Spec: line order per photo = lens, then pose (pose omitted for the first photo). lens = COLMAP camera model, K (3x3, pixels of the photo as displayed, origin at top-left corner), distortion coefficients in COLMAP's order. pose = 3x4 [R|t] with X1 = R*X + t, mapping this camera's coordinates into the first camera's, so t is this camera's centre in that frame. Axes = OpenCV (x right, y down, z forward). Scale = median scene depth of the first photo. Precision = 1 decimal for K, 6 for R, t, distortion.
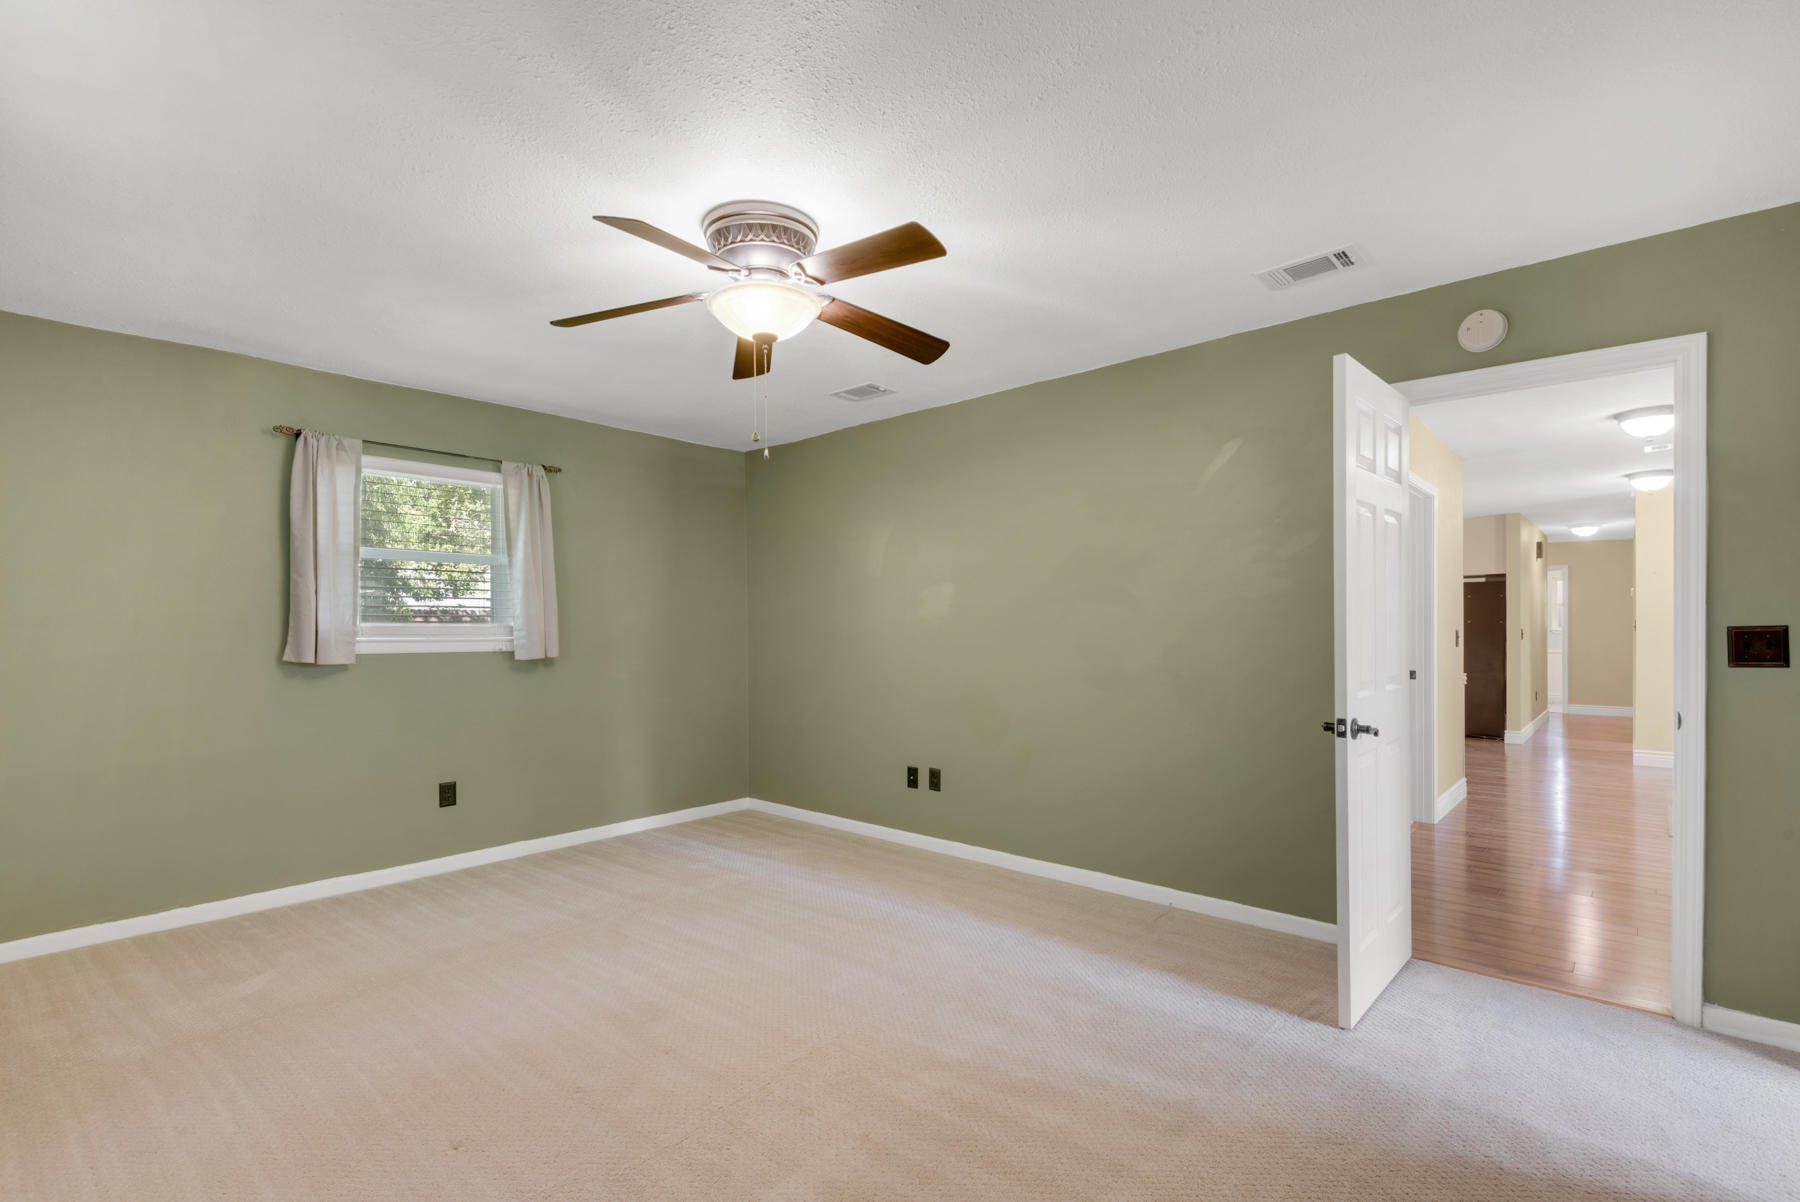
lens RADIAL K [[829.8, 0, 902.3], [0, 829.8, 637.0], [0, 0, 1]] dist [-0.000664, -0.000197]
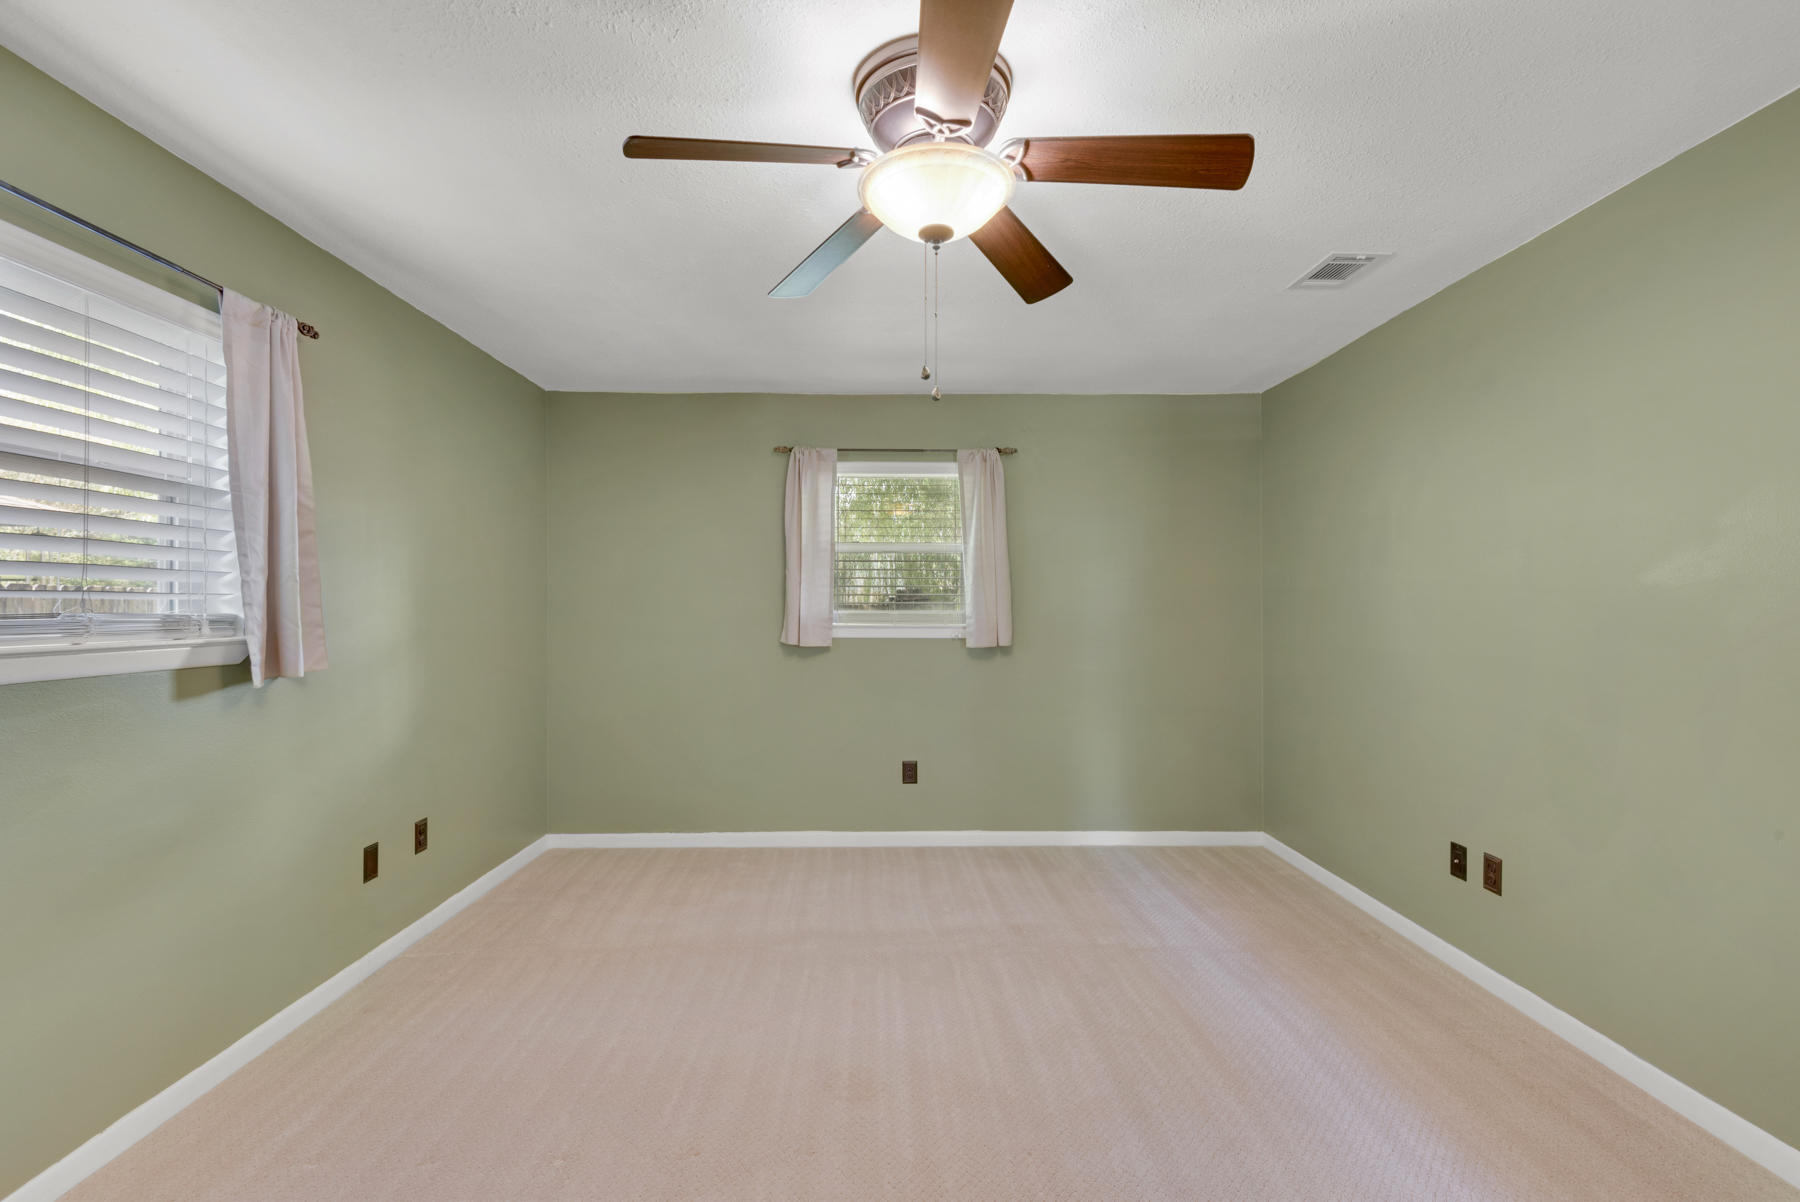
lens RADIAL K [[806.5, 0, 902.9], [0, 806.5, 605.5], [0, 0, 1]] dist [0.029118, -0.021269]
pose [[0.669294, 0.005192, -0.742980, 0.203203], [-0.010970, 0.999936, -0.002895, -0.019170], [0.742917, 0.010088, 0.669308, 0.295055]]
